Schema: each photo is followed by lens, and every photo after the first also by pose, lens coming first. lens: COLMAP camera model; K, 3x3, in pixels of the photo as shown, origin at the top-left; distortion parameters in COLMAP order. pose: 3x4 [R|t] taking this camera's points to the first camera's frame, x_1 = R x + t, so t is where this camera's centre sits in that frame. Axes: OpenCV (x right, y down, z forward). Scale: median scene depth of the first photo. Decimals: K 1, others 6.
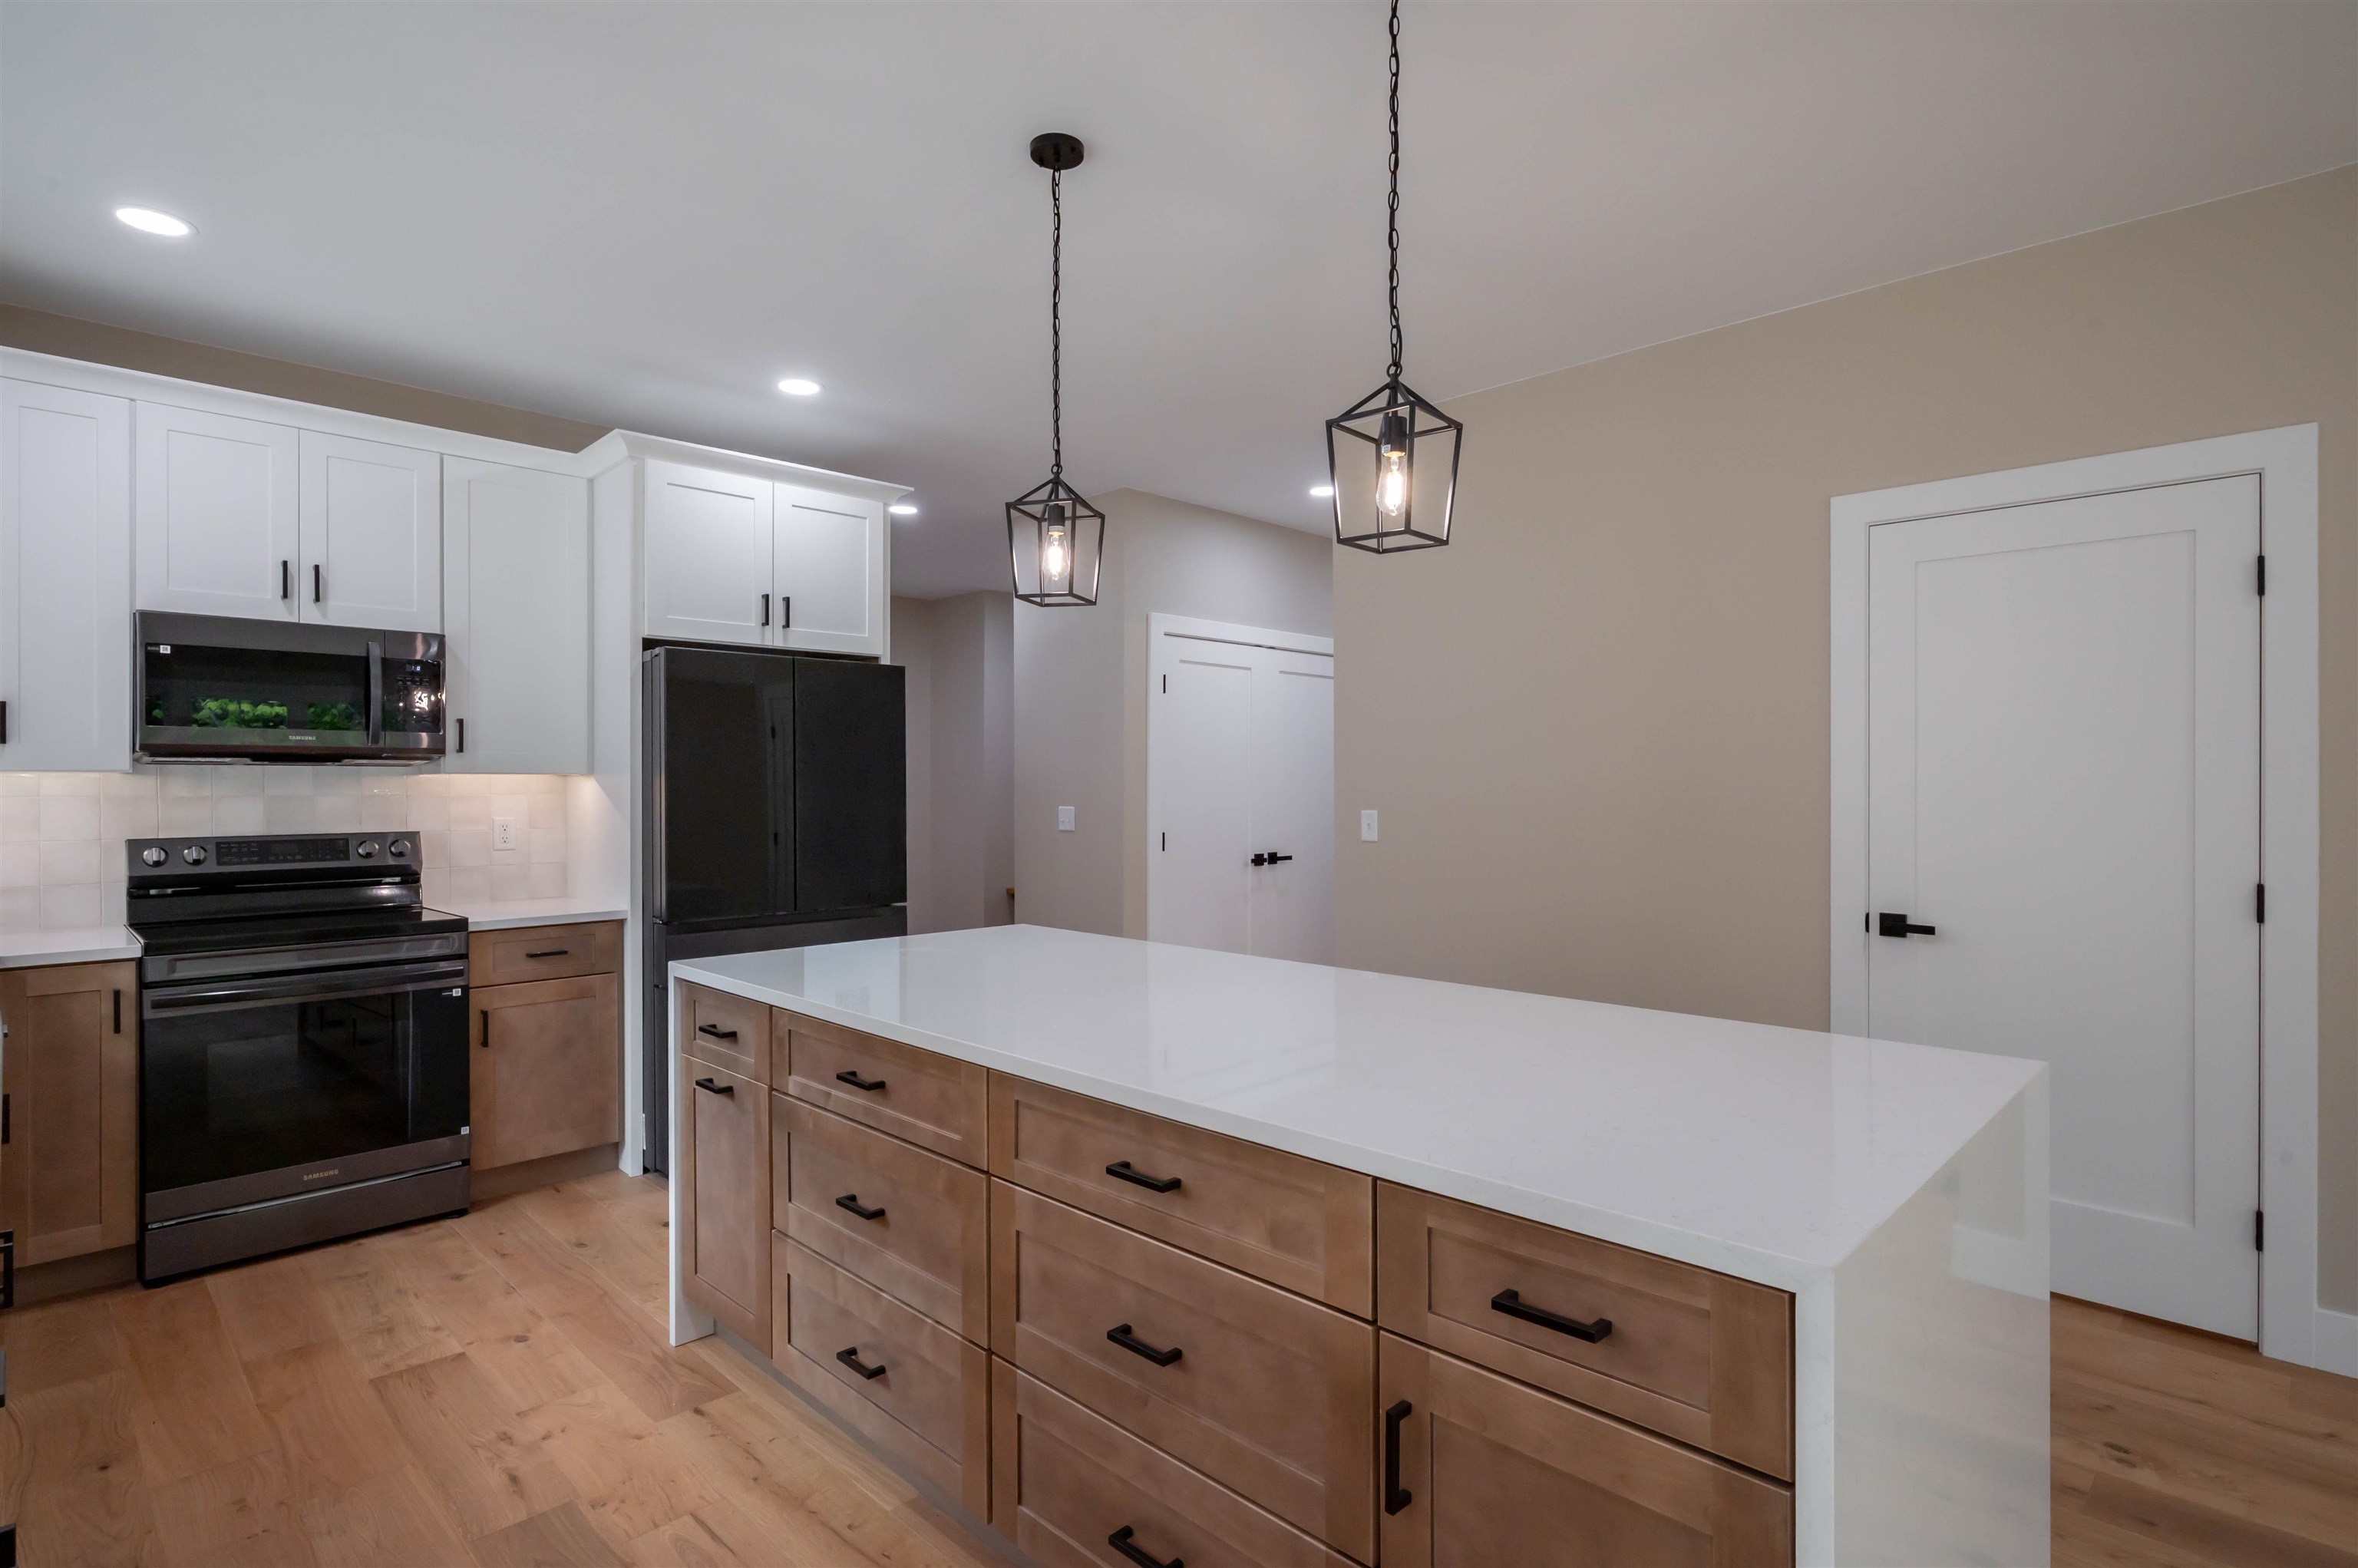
lens RADIAL K [[1173.6, 0, 1179.0], [0, 1173.6, 784.0], [0, 0, 1]] dist [-0.003510, 0.001498]
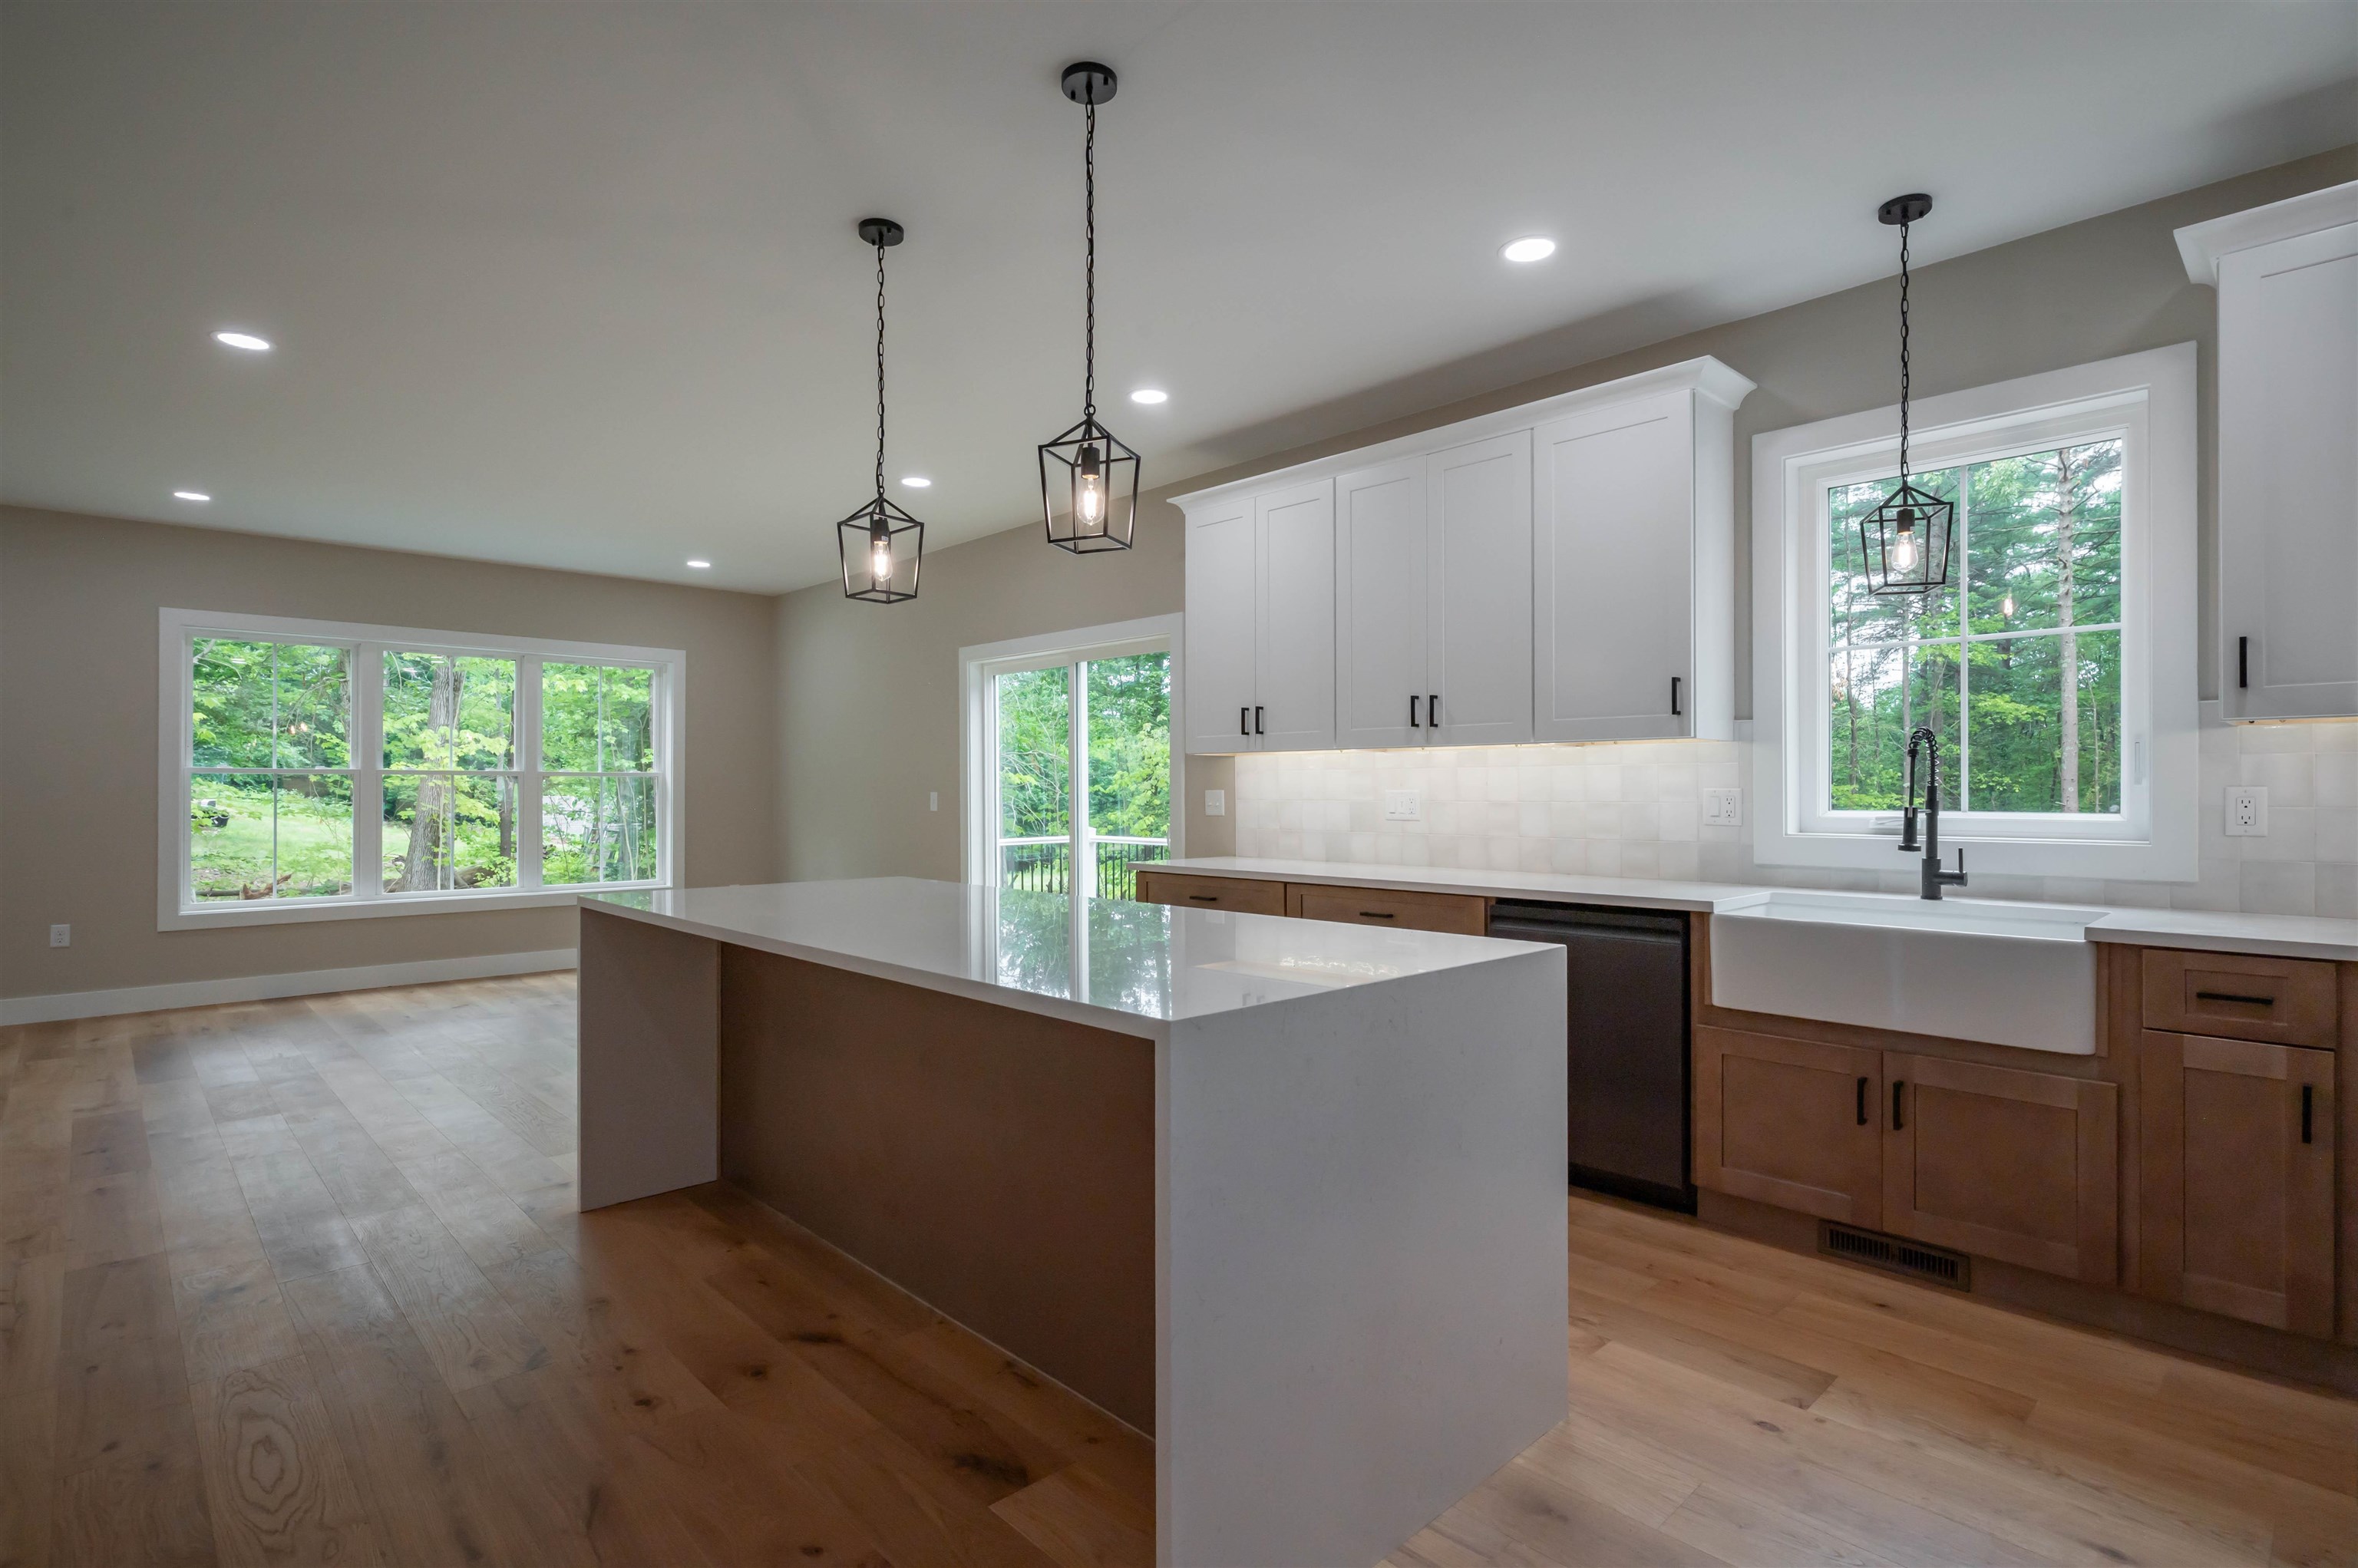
lens RADIAL K [[1149.6, 0, 1185.3], [0, 1149.6, 785.6], [0, 0, 1]] dist [-0.000831, 0.001081]
pose [[-0.999798, 0.003449, 0.019813, -0.143402], [0.003404, 0.999992, -0.002317, 0.031047], [-0.019821, -0.002250, -0.999801, 1.391552]]
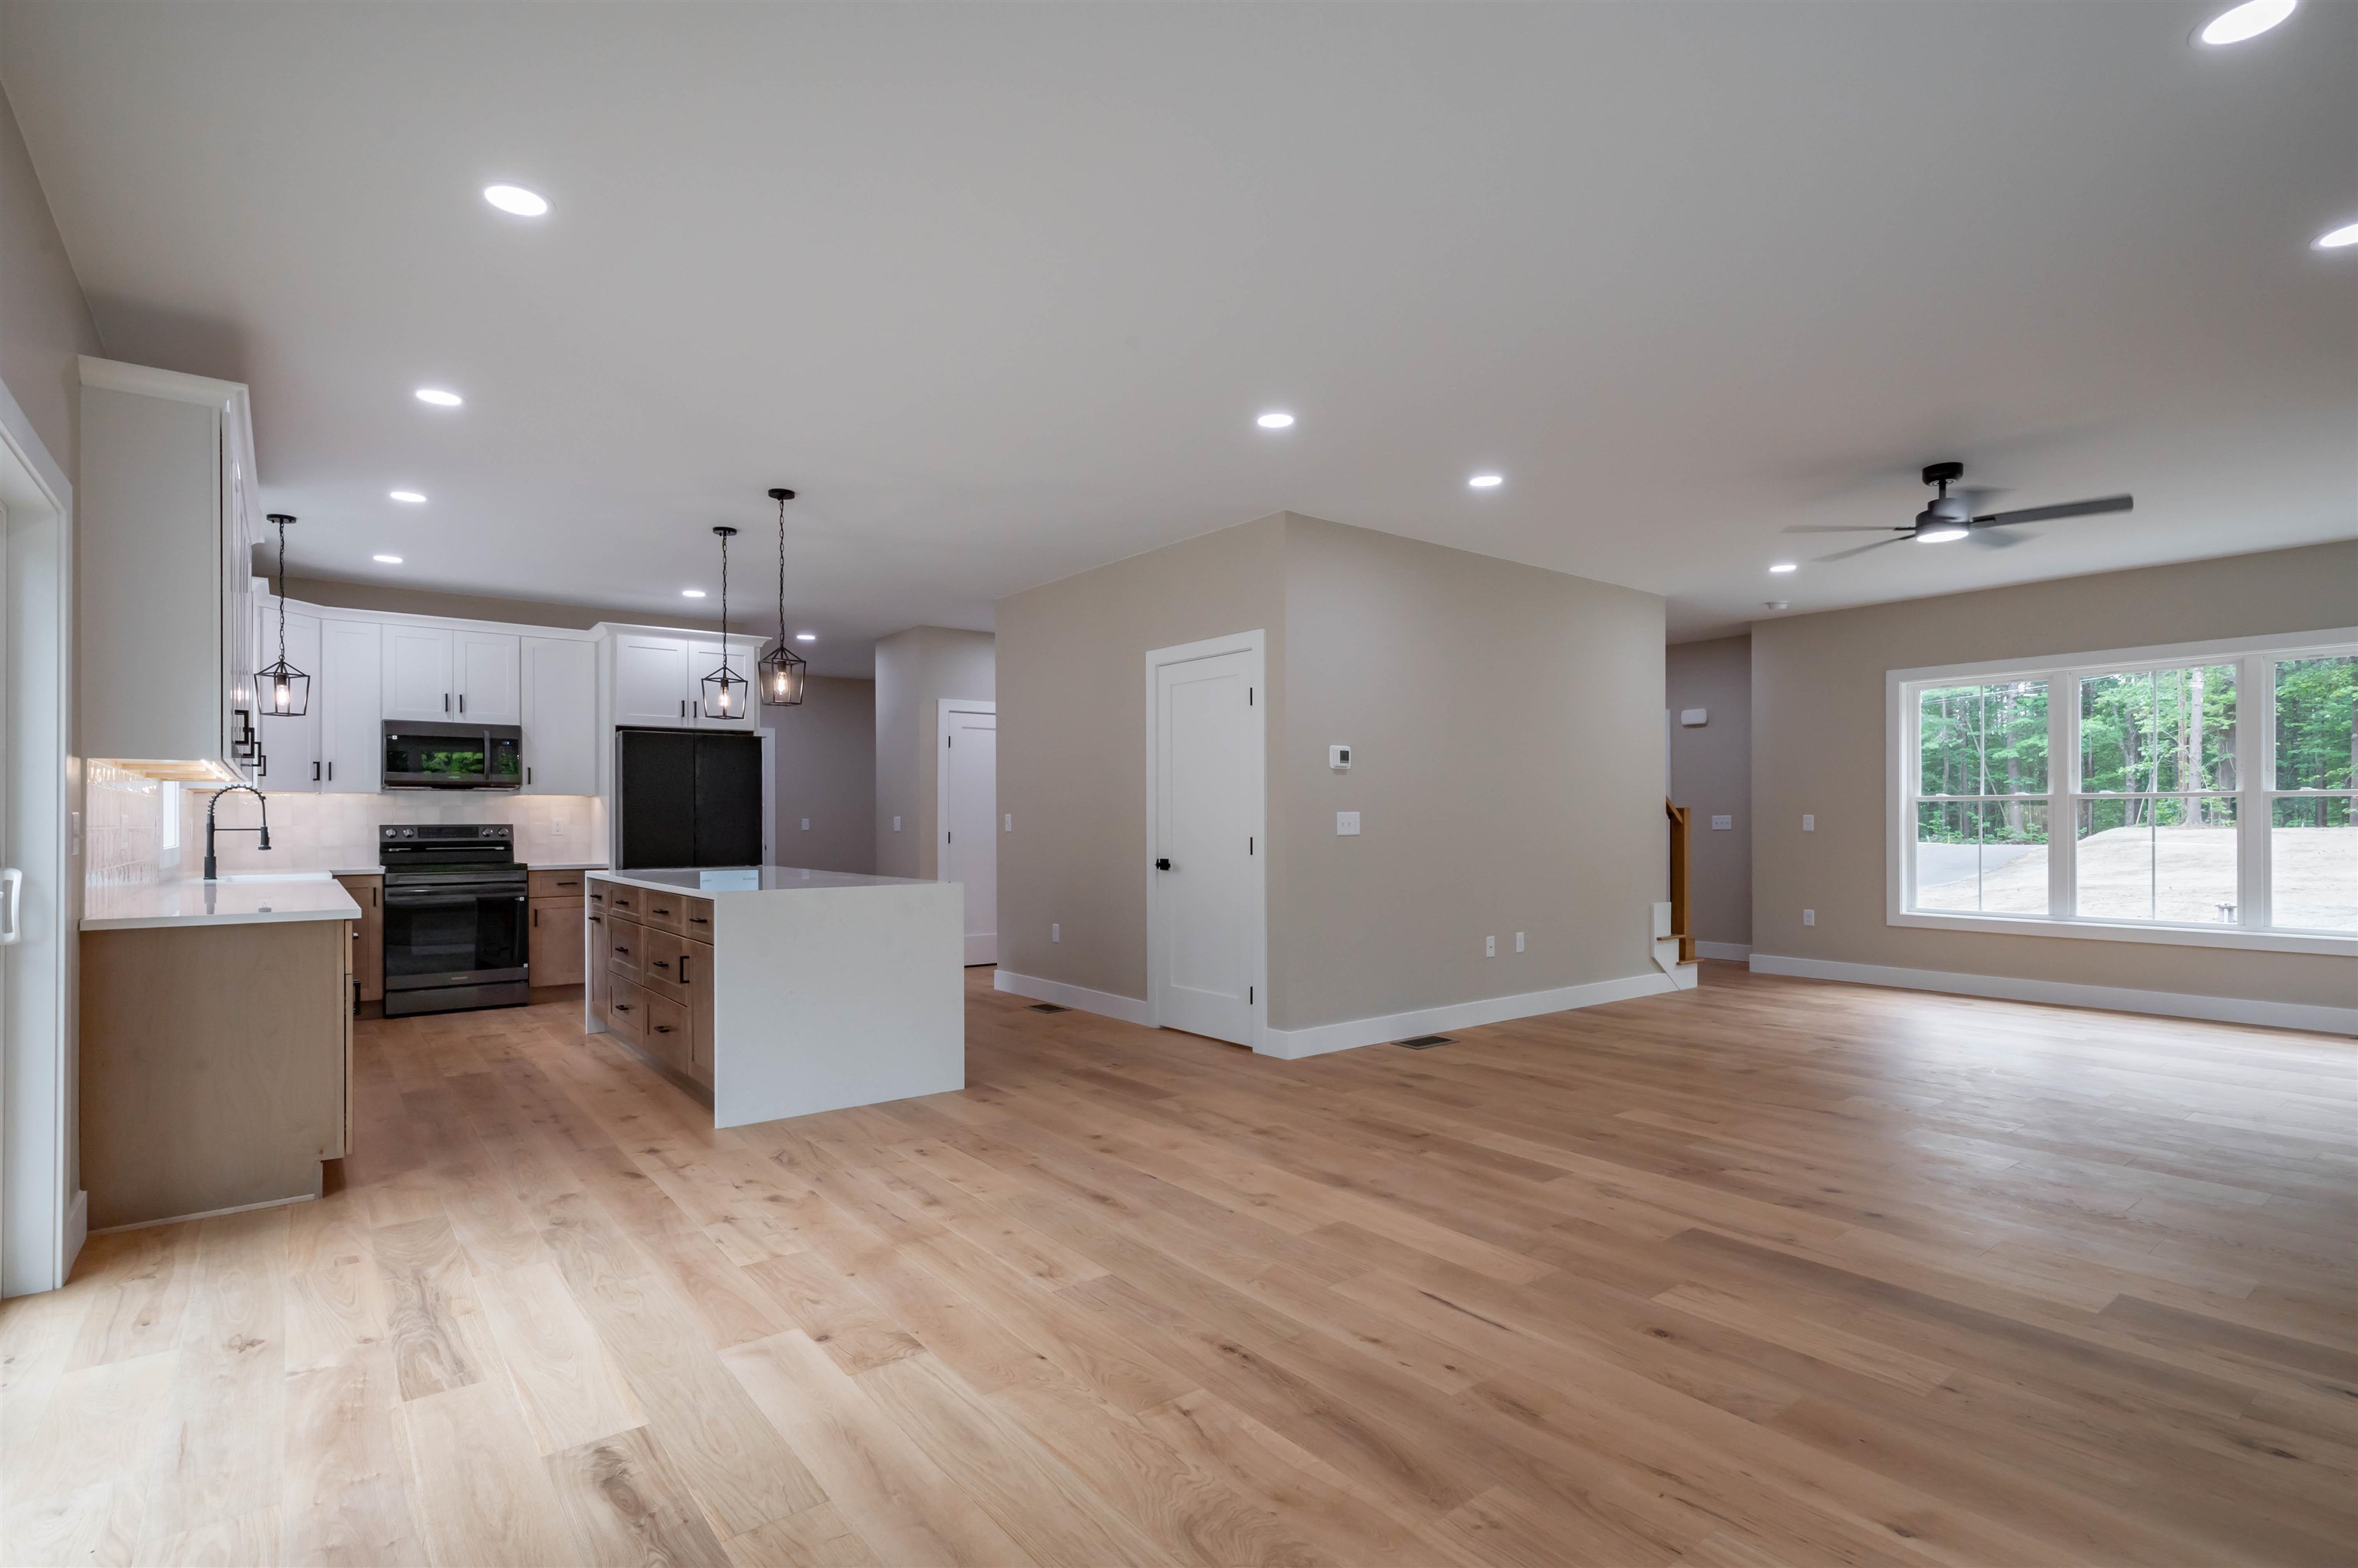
lens RADIAL K [[1153.7, 0, 1175.9], [0, 1153.7, 818.9], [0, 0, 1]] dist [-0.002424, -0.000051]
pose [[0.991166, -0.002223, -0.132608, 0.810740], [0.001967, 0.999996, -0.002063, 0.042102], [0.132612, 0.001784, 0.991166, -0.880422]]
